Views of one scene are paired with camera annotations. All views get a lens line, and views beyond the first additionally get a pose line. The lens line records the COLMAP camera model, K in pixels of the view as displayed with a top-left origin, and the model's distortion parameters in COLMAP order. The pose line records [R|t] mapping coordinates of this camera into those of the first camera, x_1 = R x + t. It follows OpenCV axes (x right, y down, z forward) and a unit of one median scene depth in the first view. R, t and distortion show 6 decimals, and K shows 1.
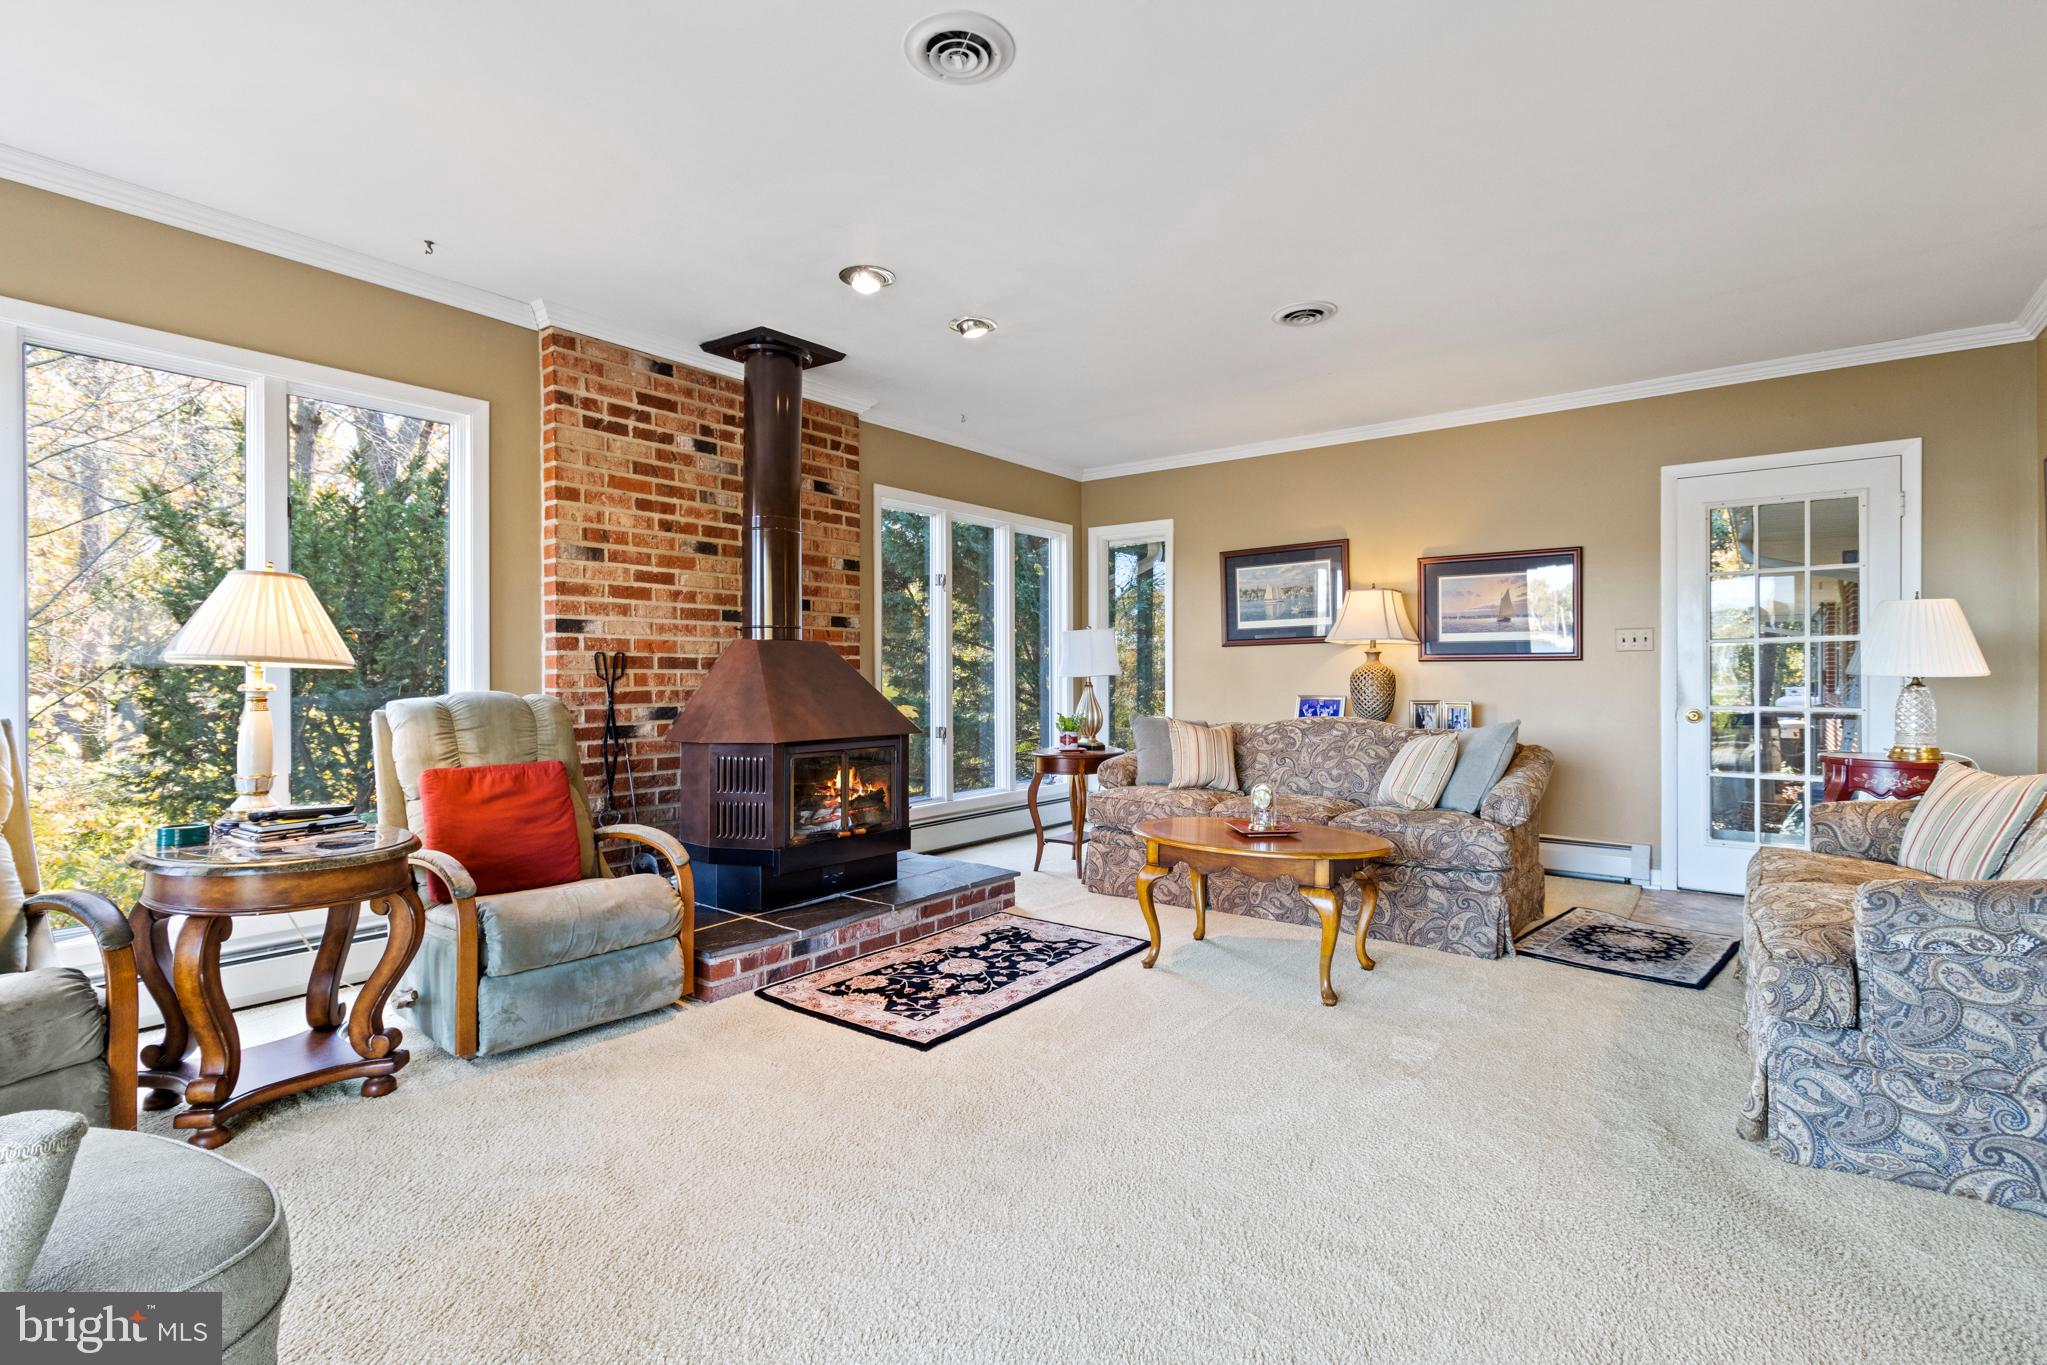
lens RADIAL K [[954.8, 0, 1021.6], [0, 954.8, 677.9], [0, 0, 1]] dist [0.000024, -0.000082]
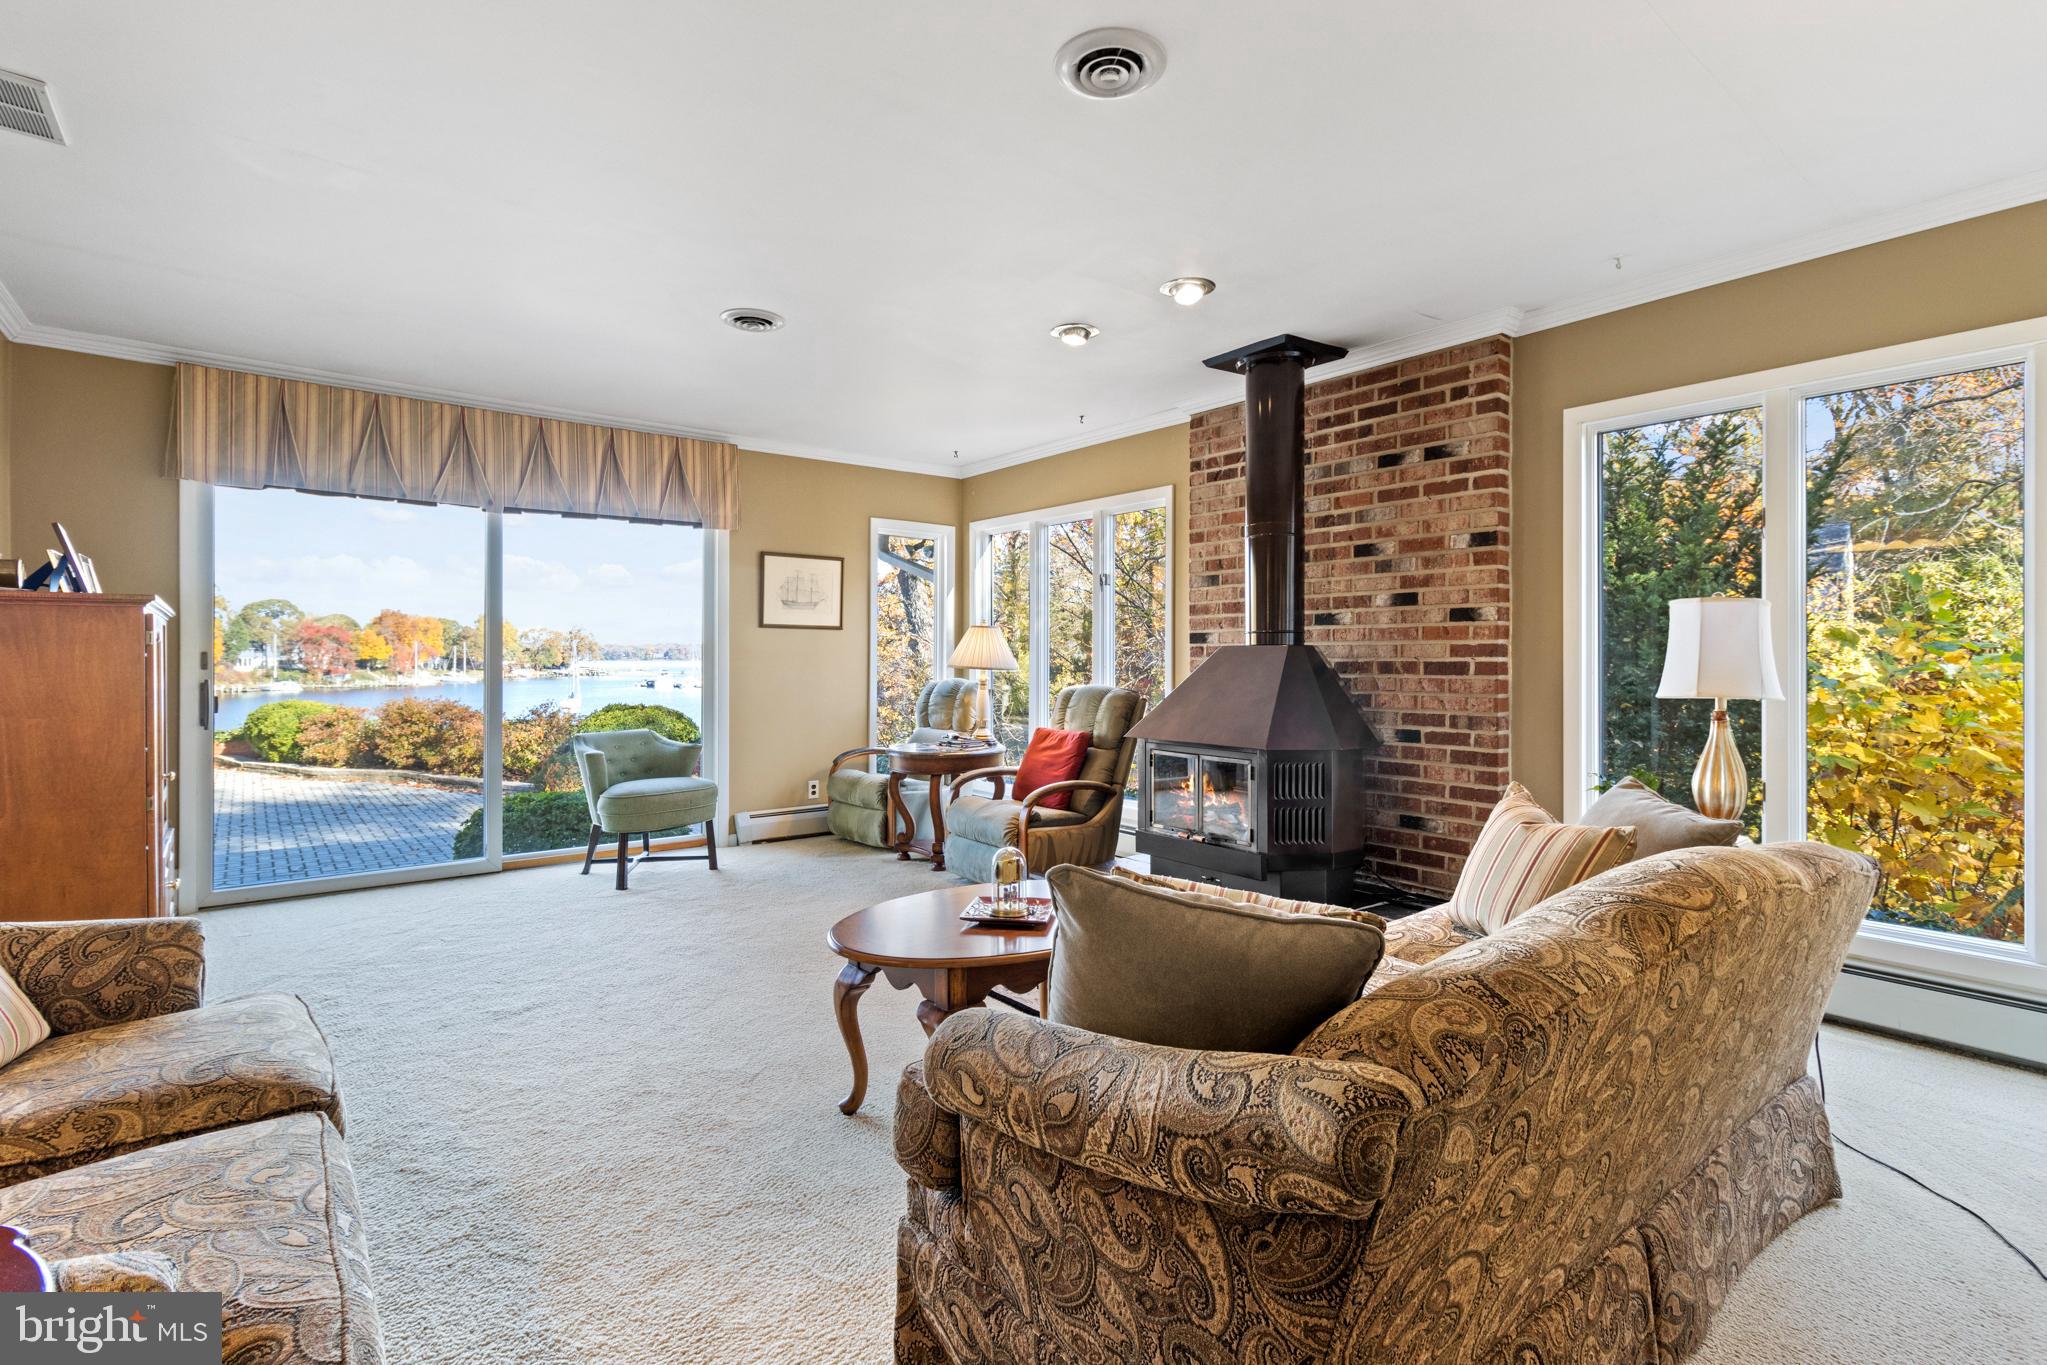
lens RADIAL K [[954.8, 0, 1022.4], [0, 954.8, 663.7], [0, 0, 1]] dist [0.000024, -0.000082]
pose [[-0.246214, 0.007782, -0.969184, 0.759405], [-0.006144, 0.999935, 0.009590, -0.026737], [0.969196, 0.008316, -0.246150, 0.962586]]
